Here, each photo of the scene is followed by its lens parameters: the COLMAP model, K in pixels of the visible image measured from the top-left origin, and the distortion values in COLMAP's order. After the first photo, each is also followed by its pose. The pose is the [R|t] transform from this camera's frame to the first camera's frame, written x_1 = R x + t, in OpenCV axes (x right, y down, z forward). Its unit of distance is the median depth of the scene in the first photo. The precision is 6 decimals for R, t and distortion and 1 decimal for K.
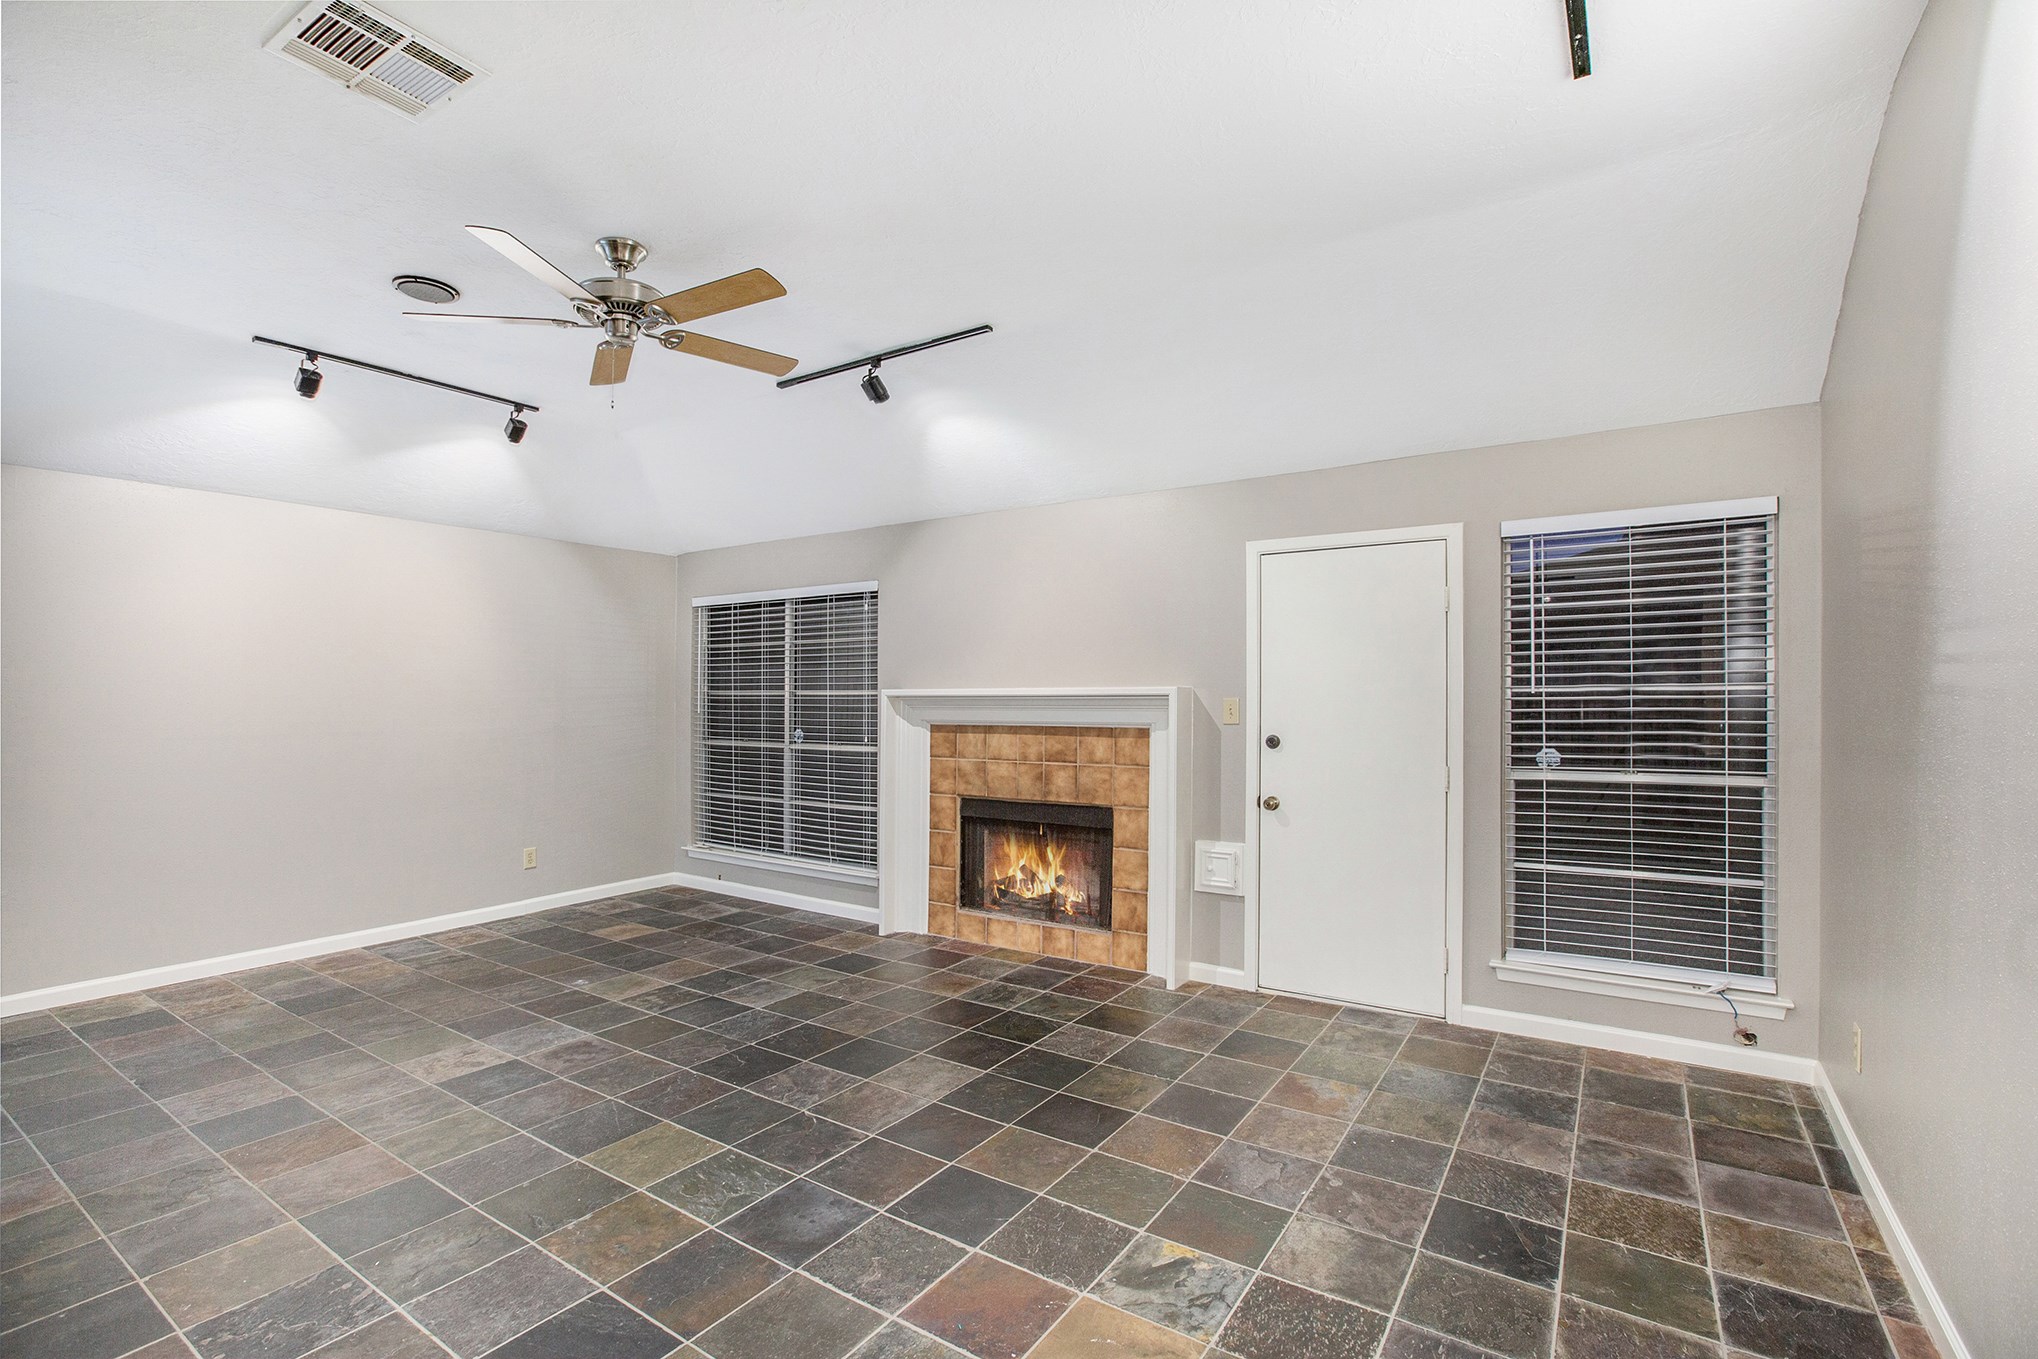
lens RADIAL K [[928.1, 0, 968.9], [0, 928.1, 690.2], [0, 0, 1]] dist [-0.050726, 0.020638]
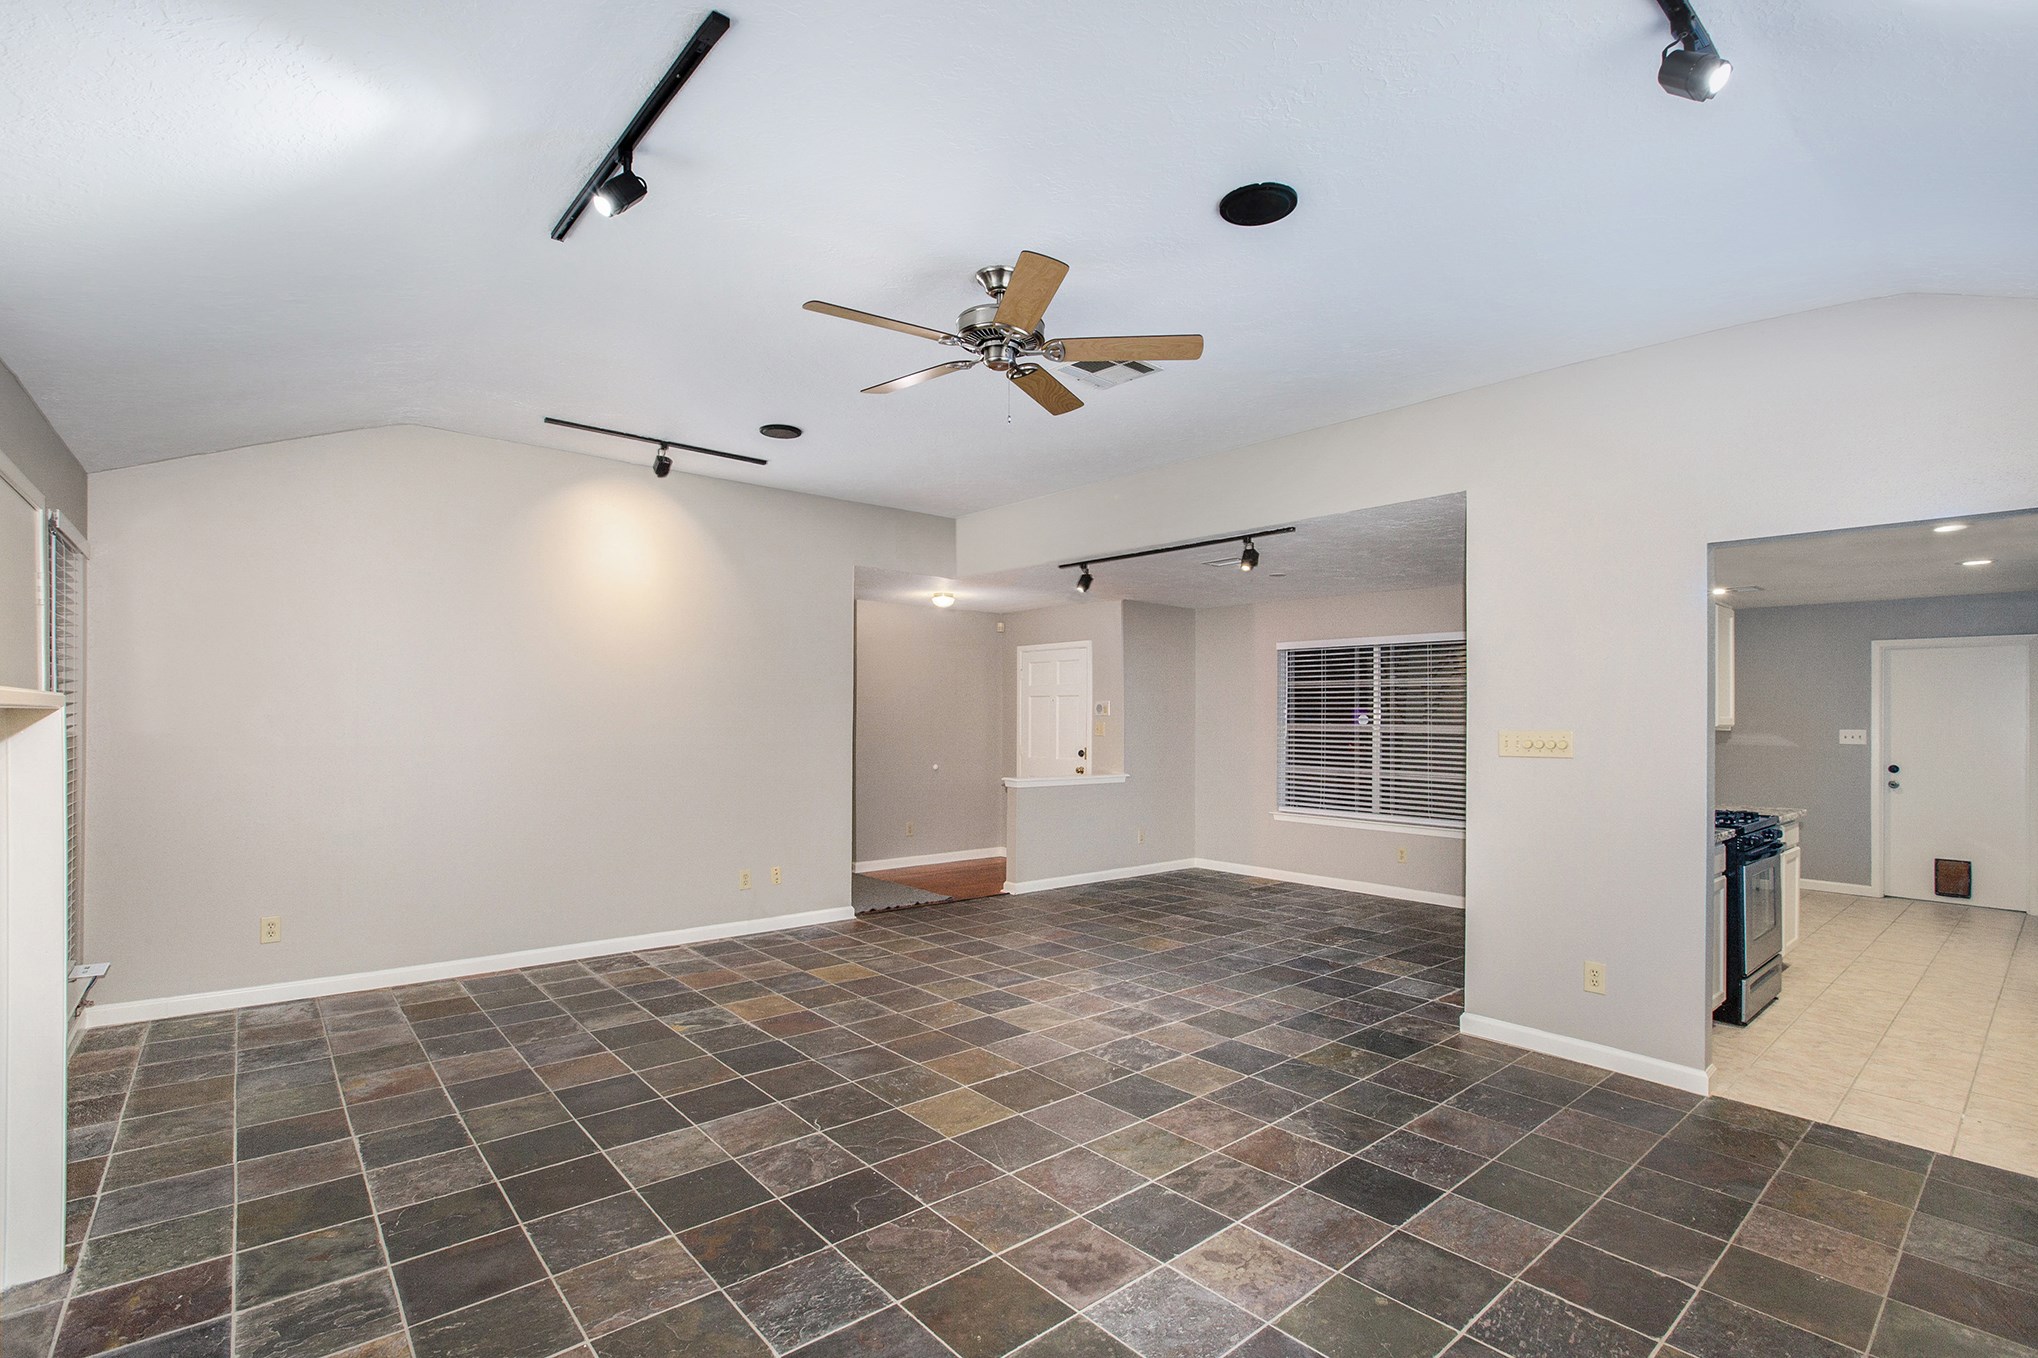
lens RADIAL K [[928.1, 0, 968.9], [0, 928.1, 689.7], [0, 0, 1]] dist [-0.050726, 0.020638]
pose [[-0.961698, 0.005254, 0.274060, -0.412311], [-0.006283, 0.999131, -0.041199, 0.004710], [-0.274038, -0.041343, -0.960830, 1.296219]]
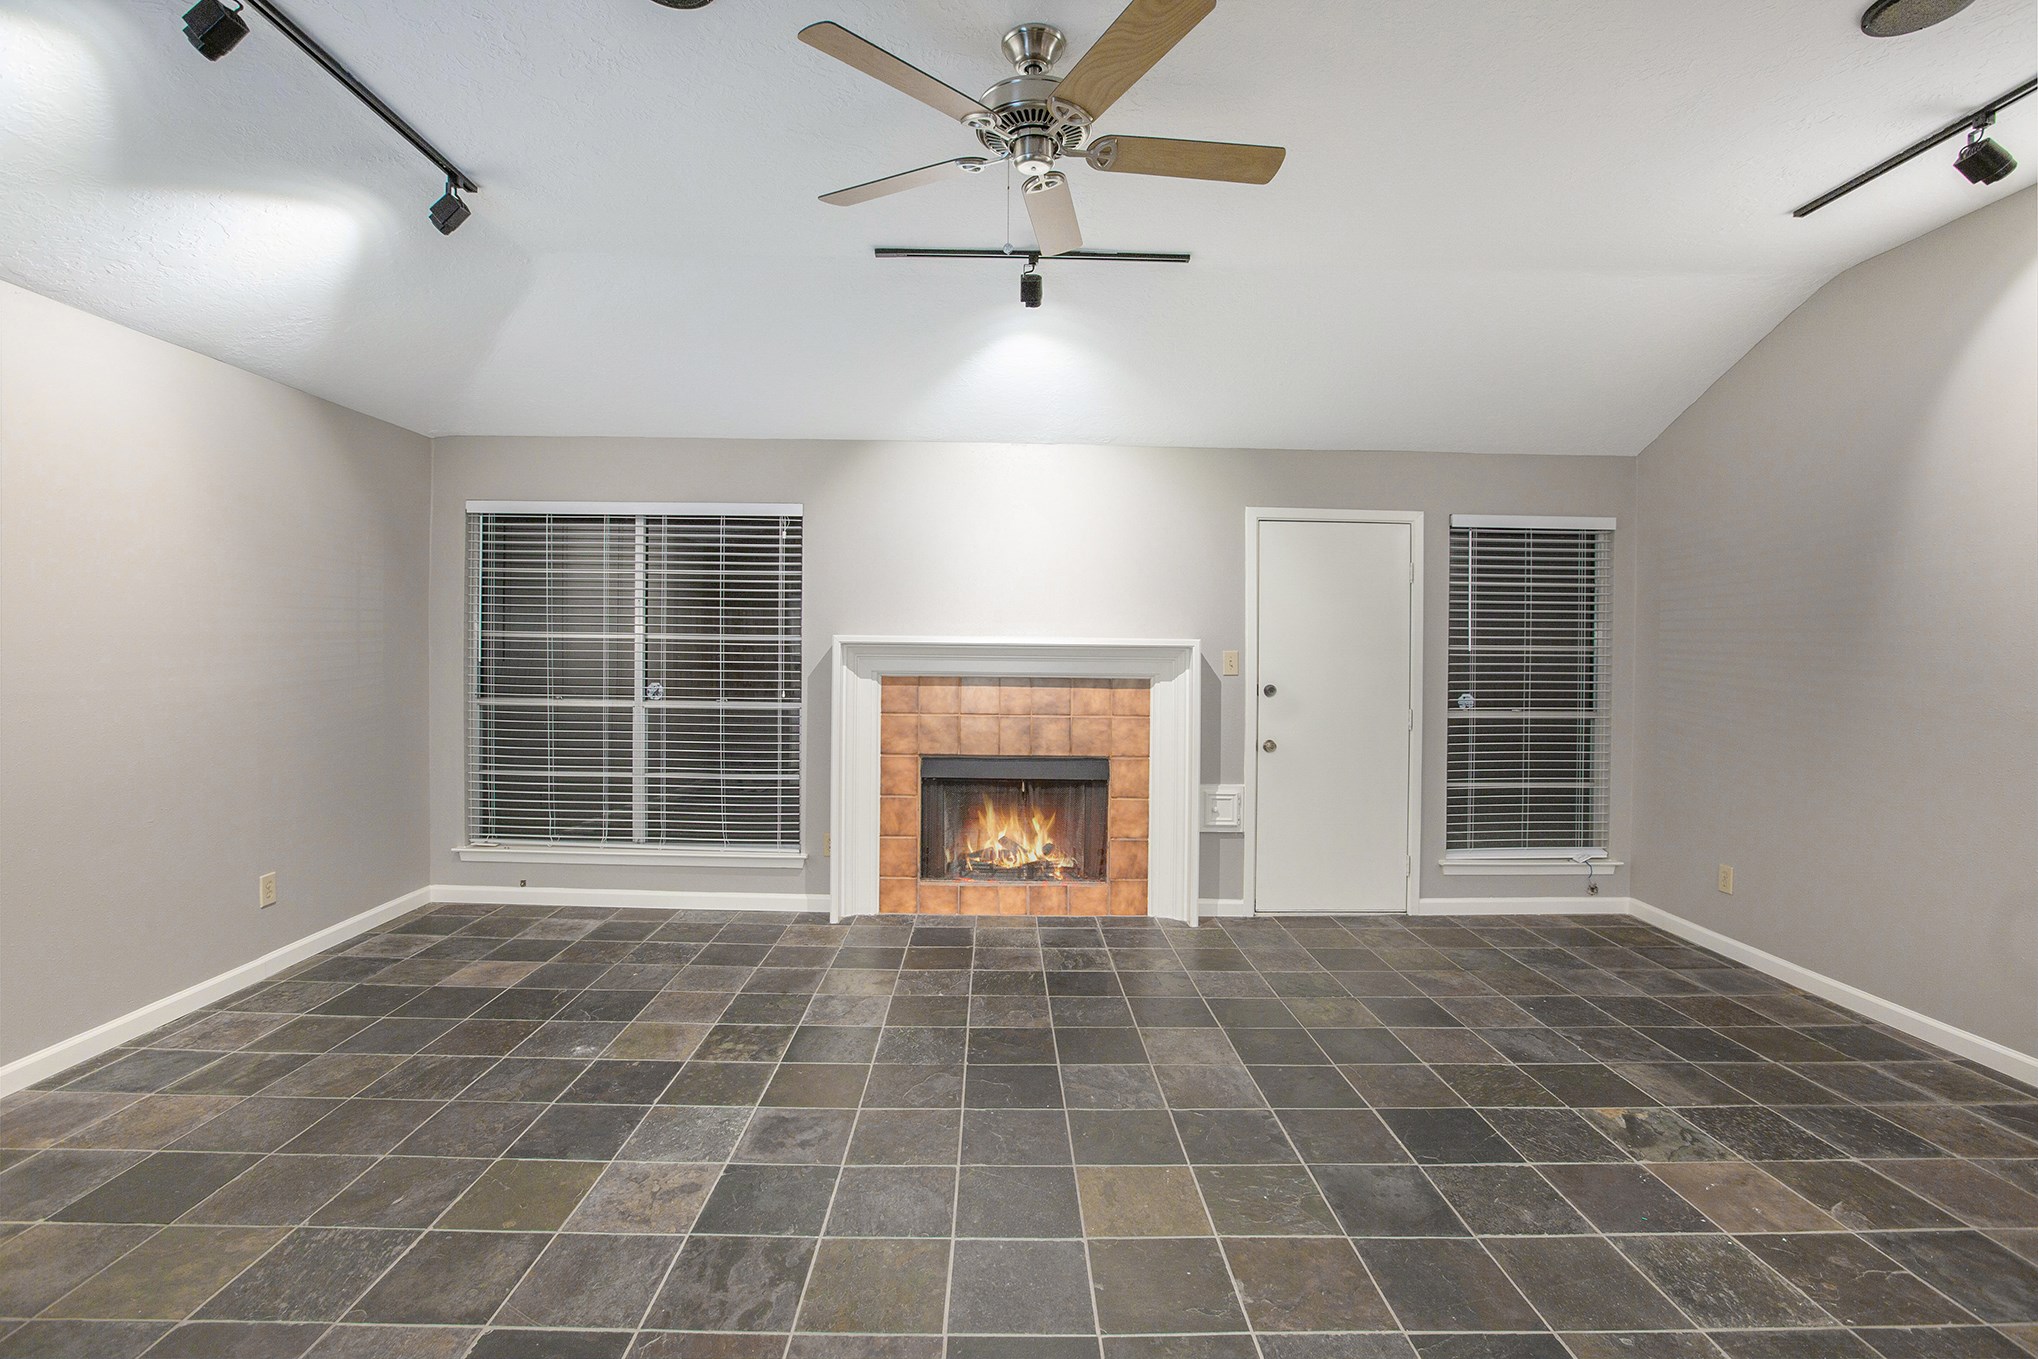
lens RADIAL K [[951.6, 0, 999.1], [0, 951.6, 676.4], [0, 0, 1]] dist [-0.061251, 0.022015]
pose [[0.814589, -0.002488, 0.580033, -0.557927], [-0.018953, 0.999343, 0.030903, 0.008898], [-0.579729, -0.036166, 0.814007, 0.245697]]
